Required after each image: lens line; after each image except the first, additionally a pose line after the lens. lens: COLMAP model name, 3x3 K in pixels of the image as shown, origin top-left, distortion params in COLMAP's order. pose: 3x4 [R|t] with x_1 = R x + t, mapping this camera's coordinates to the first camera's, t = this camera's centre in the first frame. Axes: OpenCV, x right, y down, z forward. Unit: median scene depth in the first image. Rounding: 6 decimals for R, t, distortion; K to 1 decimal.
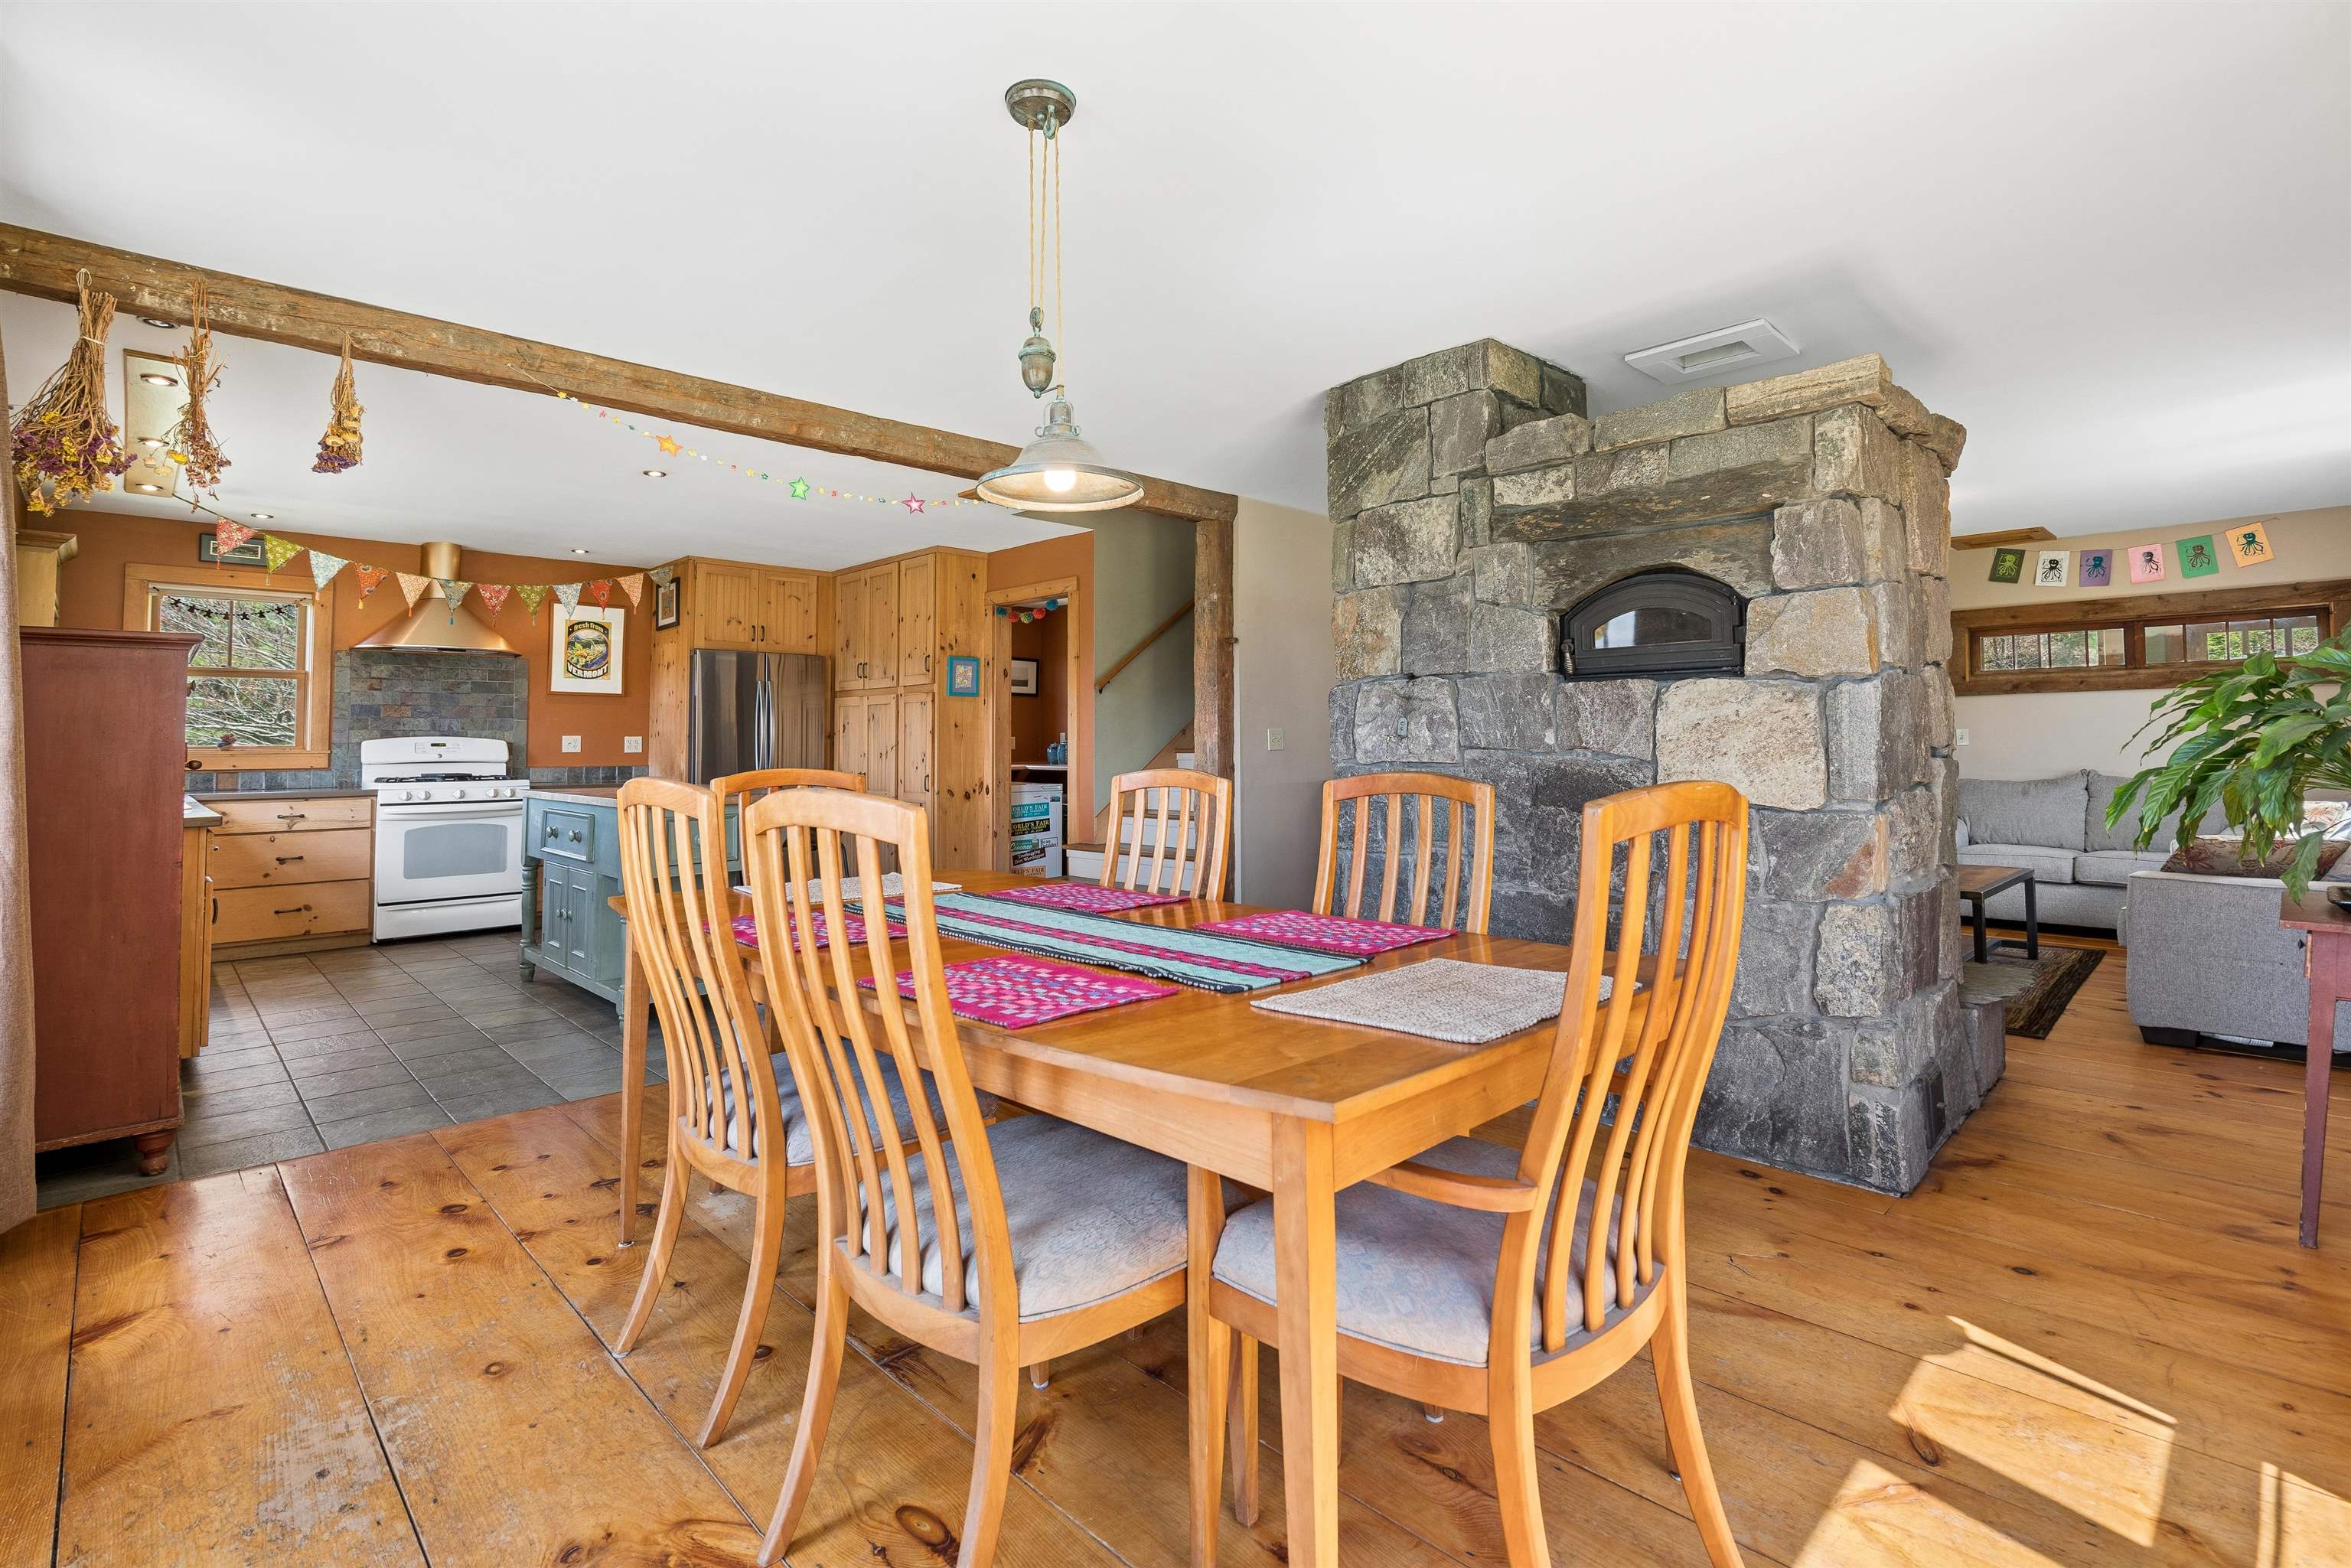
lens RADIAL K [[1067.3, 0, 1164.3], [0, 1067.3, 703.7], [0, 0, 1]] dist [0.000333, 0.001413]
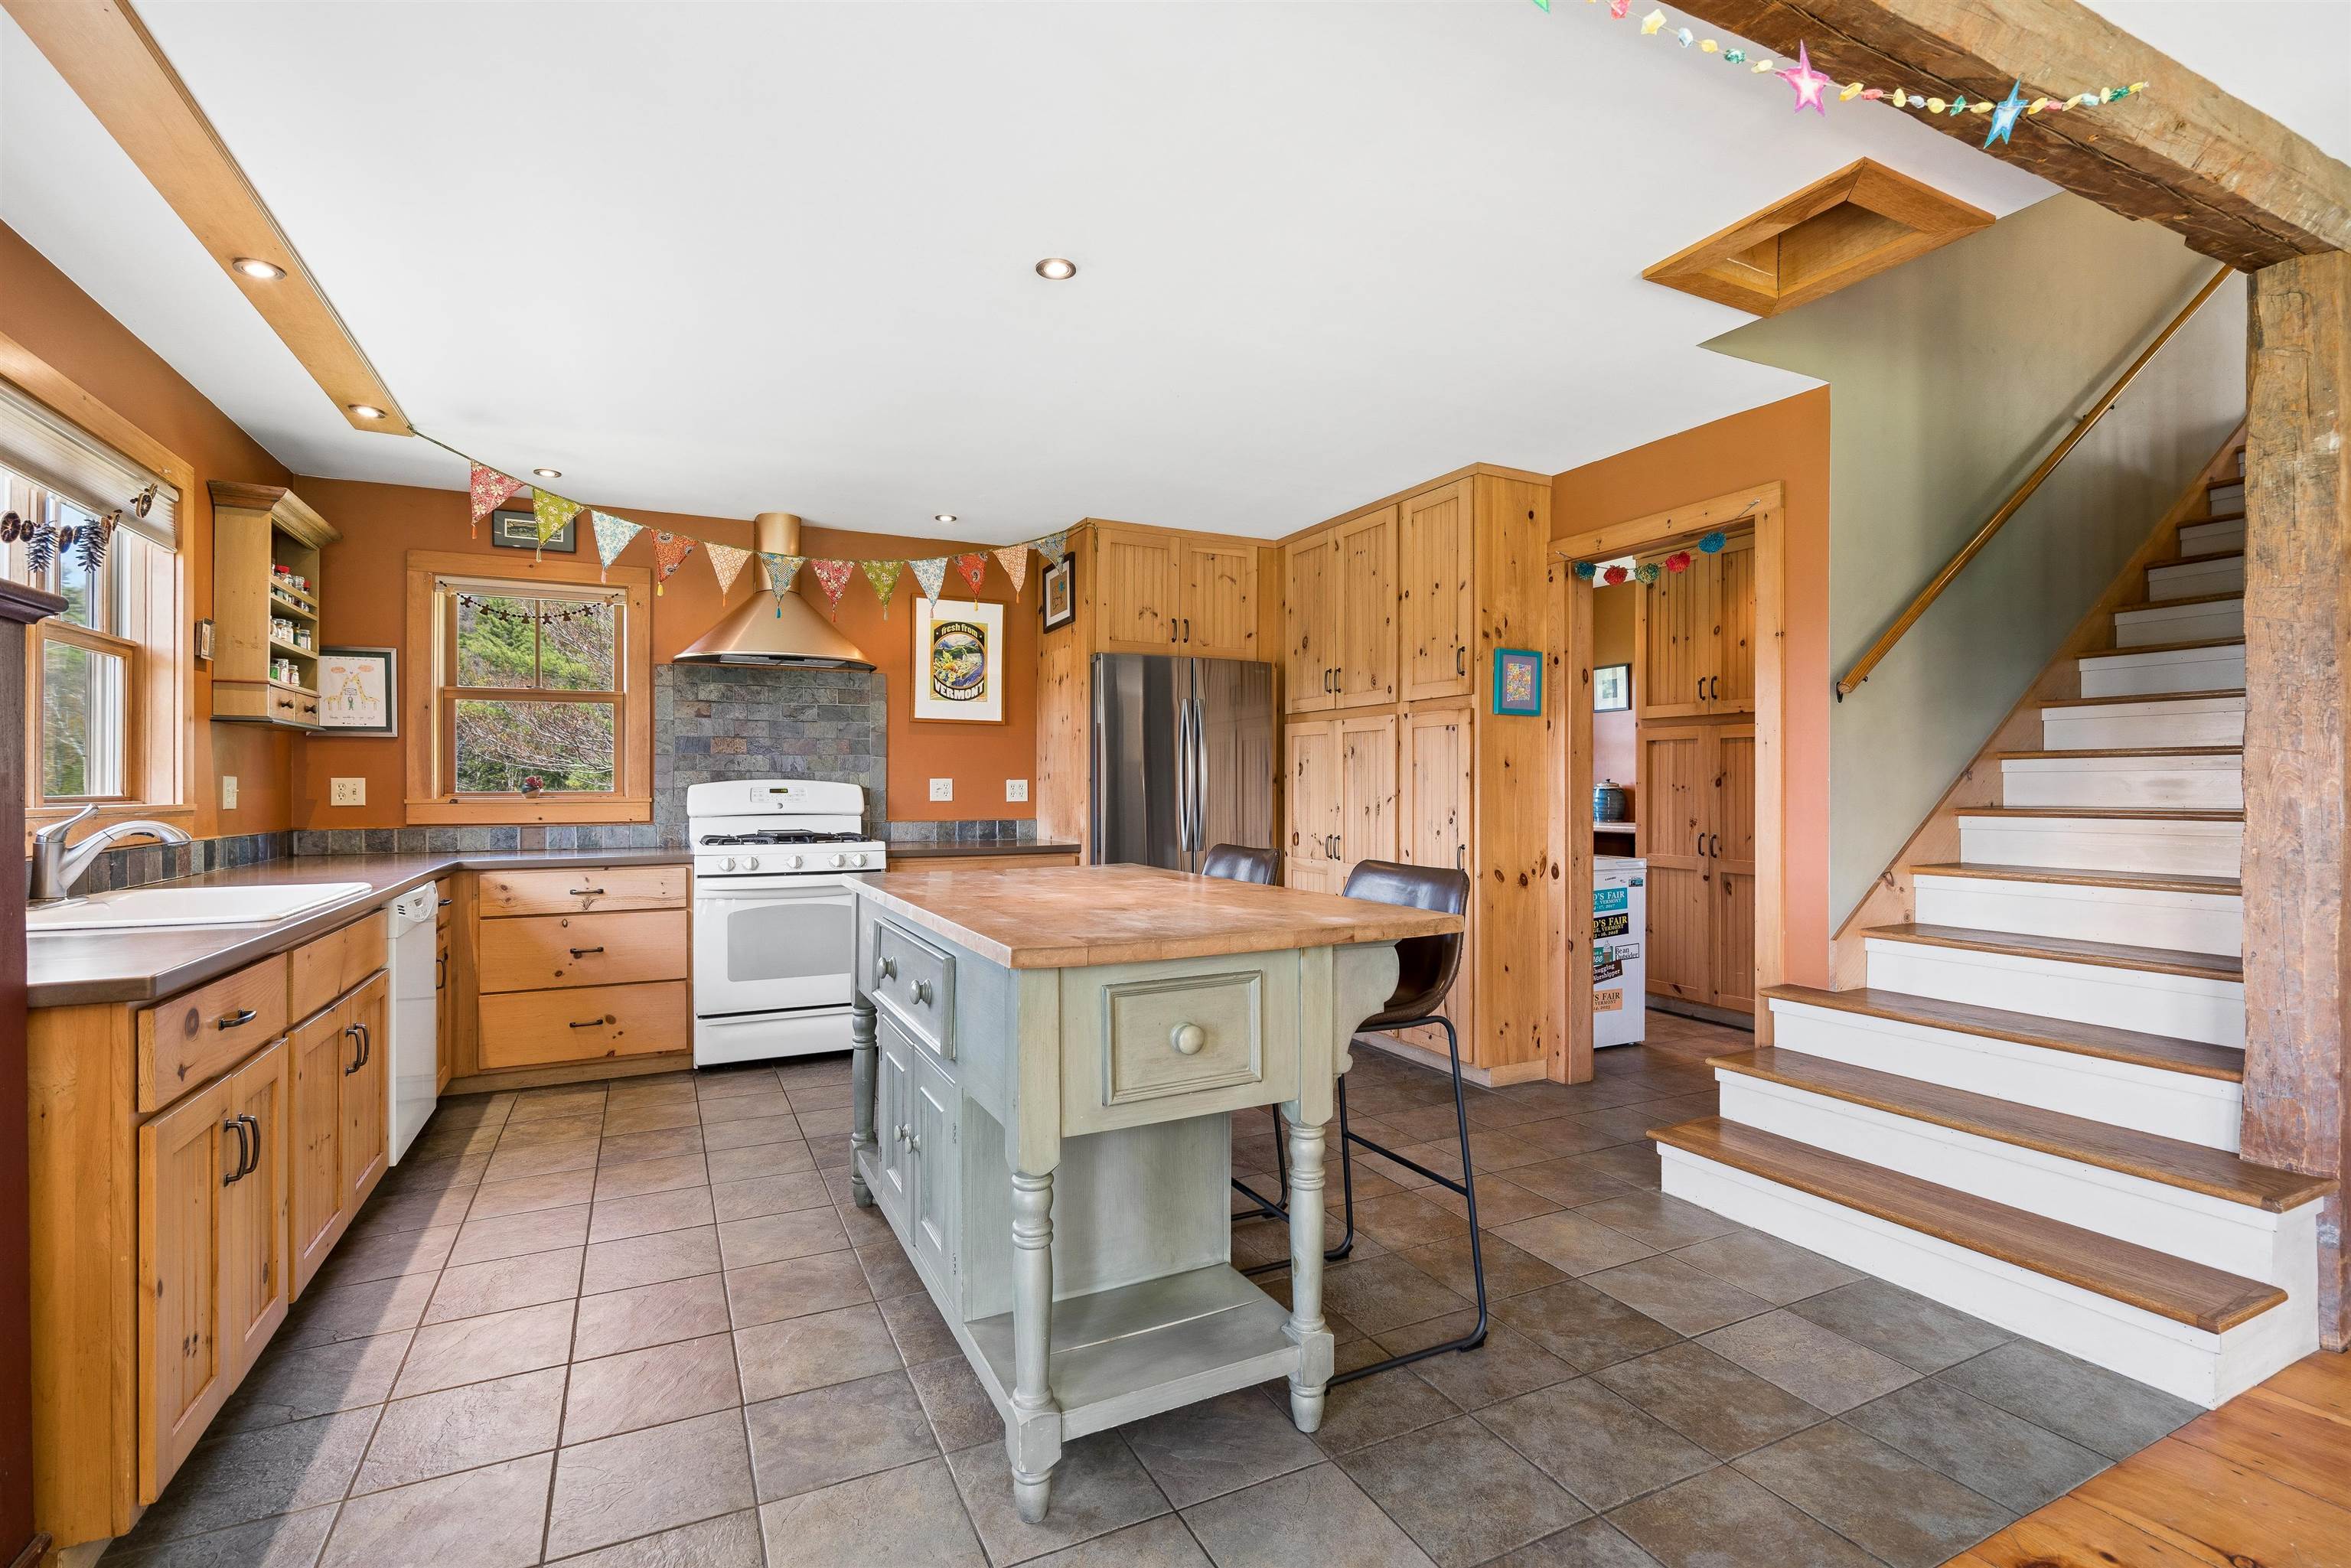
lens RADIAL K [[1067.3, 0, 1181.6], [0, 1067.3, 795.4], [0, 0, 1]] dist [0.000333, 0.001413]
pose [[0.956178, 0.007491, -0.292691, -0.192561], [0.006811, 0.998833, 0.047813, 0.008146], [0.292708, -0.047711, 0.955011, 0.367302]]
